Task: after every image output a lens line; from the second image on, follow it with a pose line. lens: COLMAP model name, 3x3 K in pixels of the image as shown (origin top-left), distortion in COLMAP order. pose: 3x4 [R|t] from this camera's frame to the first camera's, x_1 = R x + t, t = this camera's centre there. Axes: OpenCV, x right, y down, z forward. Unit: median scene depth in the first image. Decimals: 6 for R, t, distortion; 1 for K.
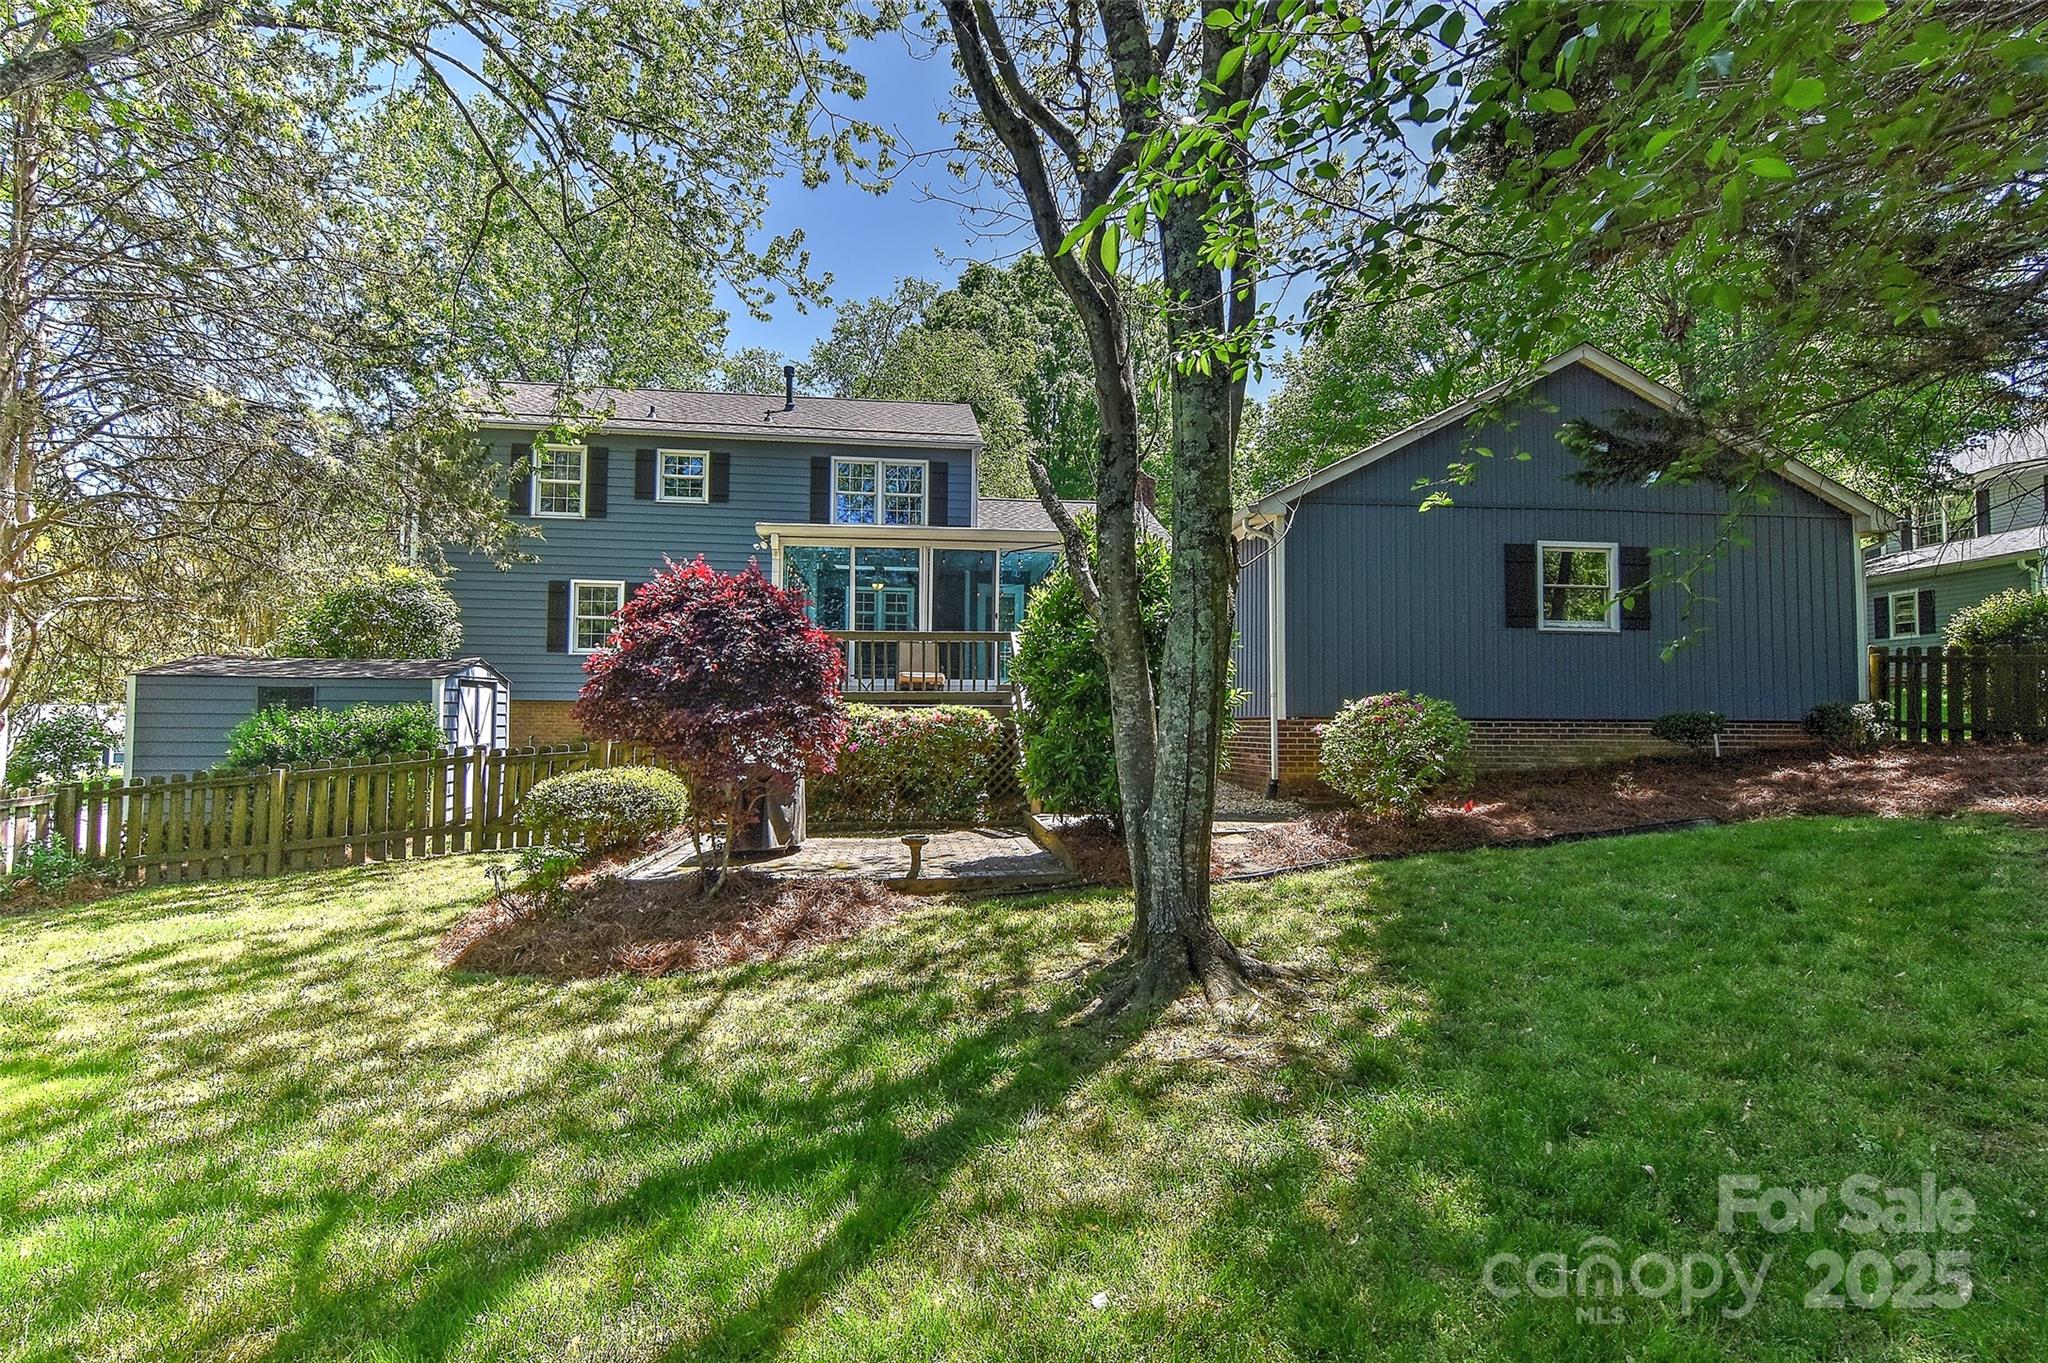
lens RADIAL K [[1007.4, 0, 1024.0], [0, 1007.4, 681.5], [0, 0, 1]] dist [0.001421, -0.000050]
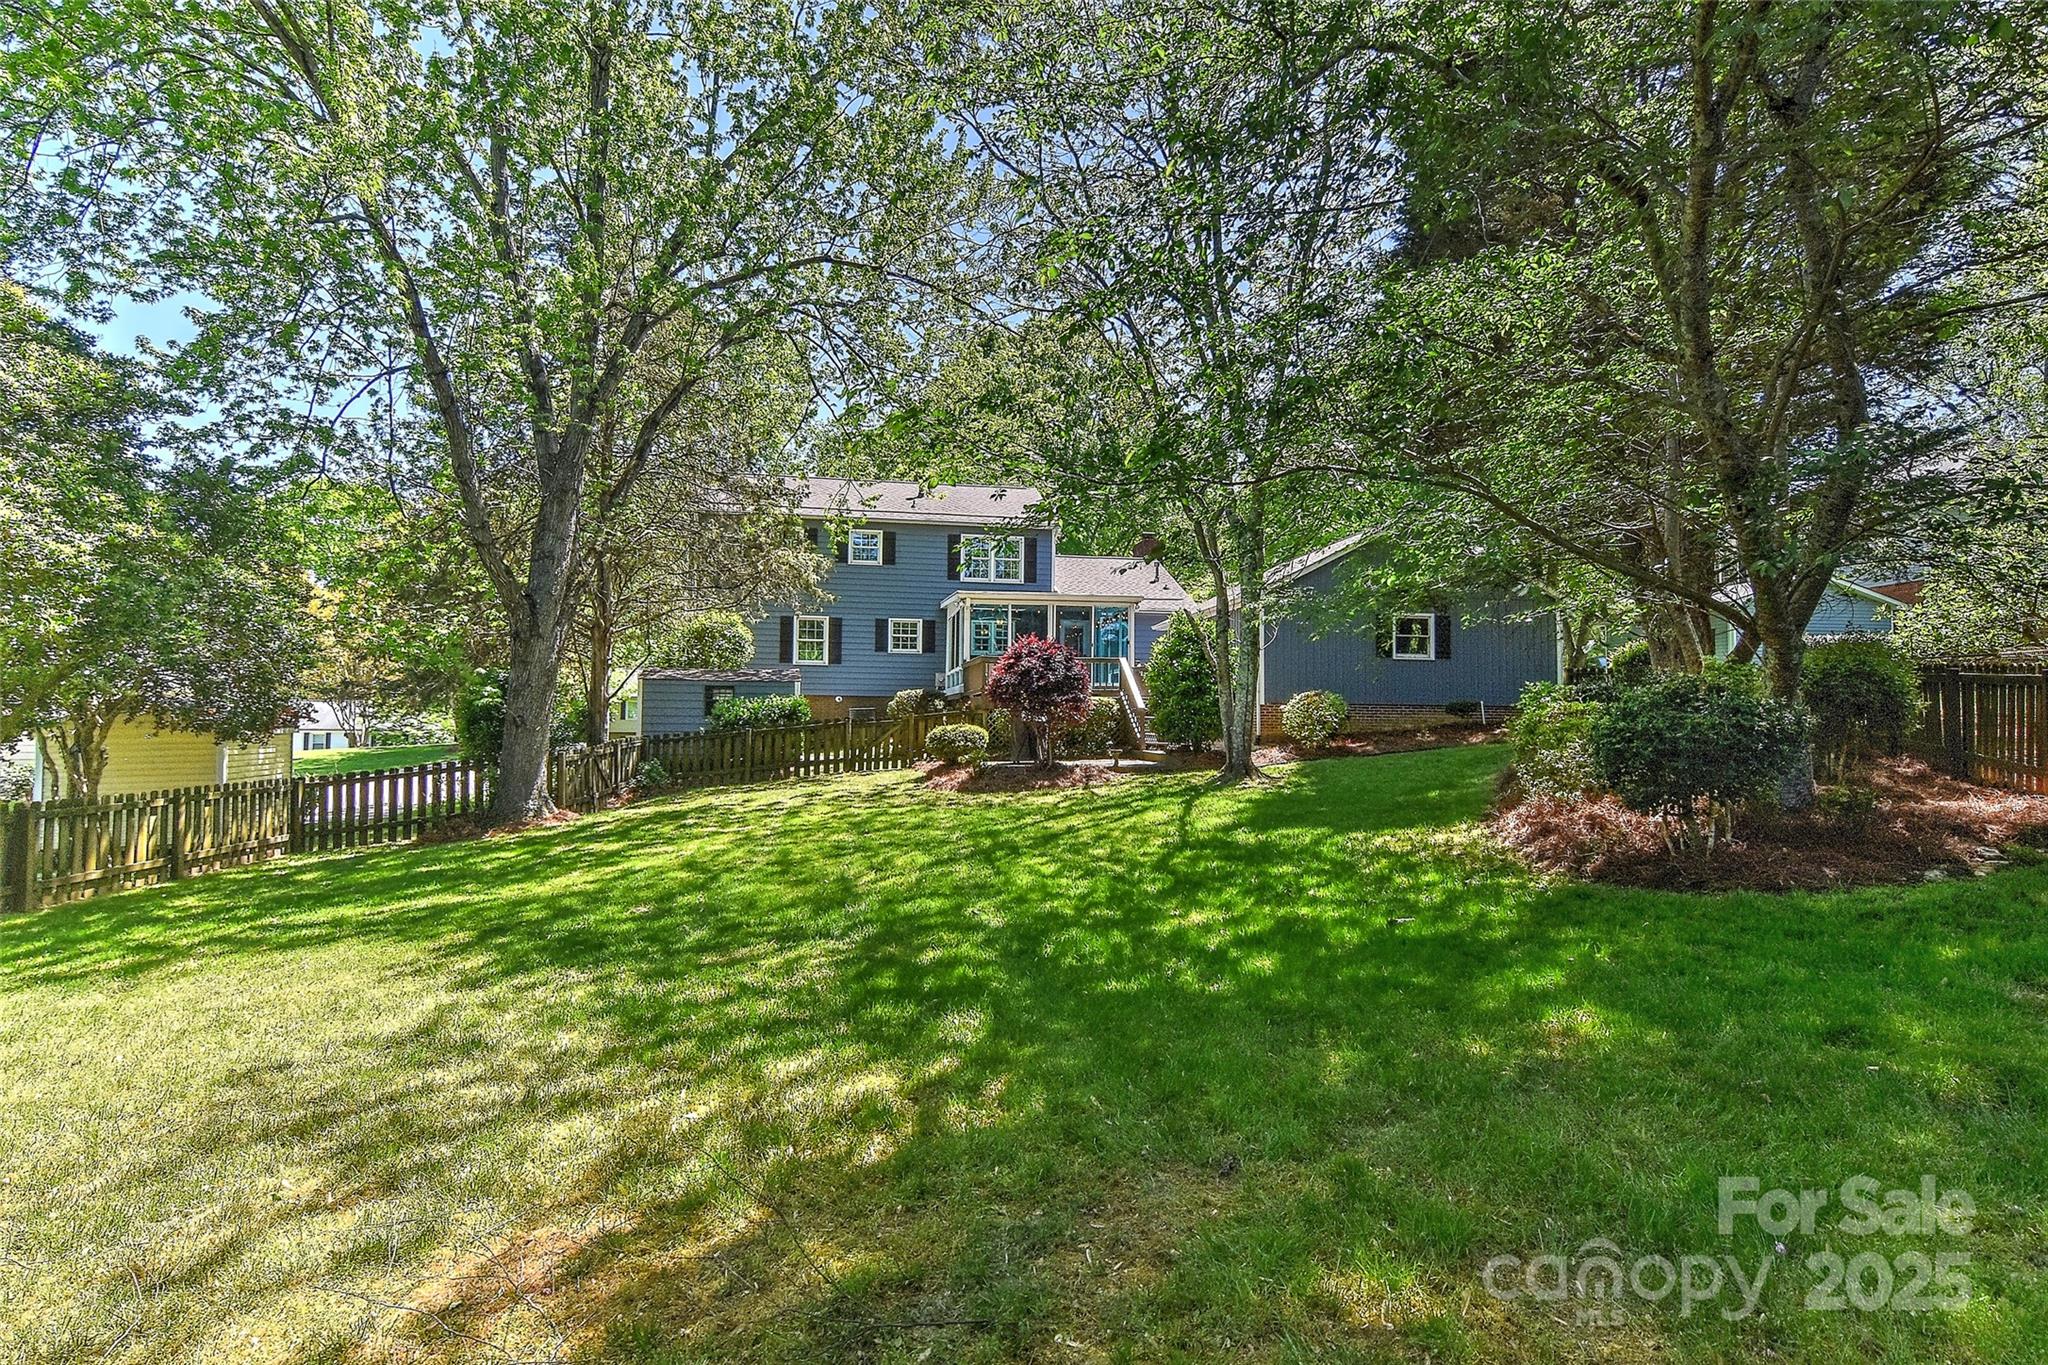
lens RADIAL K [[1007.4, 0, 1024.0], [0, 1007.4, 682.5], [0, 0, 1]] dist [0.001421, -0.000050]
pose [[0.999049, 0.004380, 0.043390, -0.285511], [-0.004461, 0.999988, 0.001771, -0.006150], [-0.043382, -0.001963, 0.999057, -0.914110]]
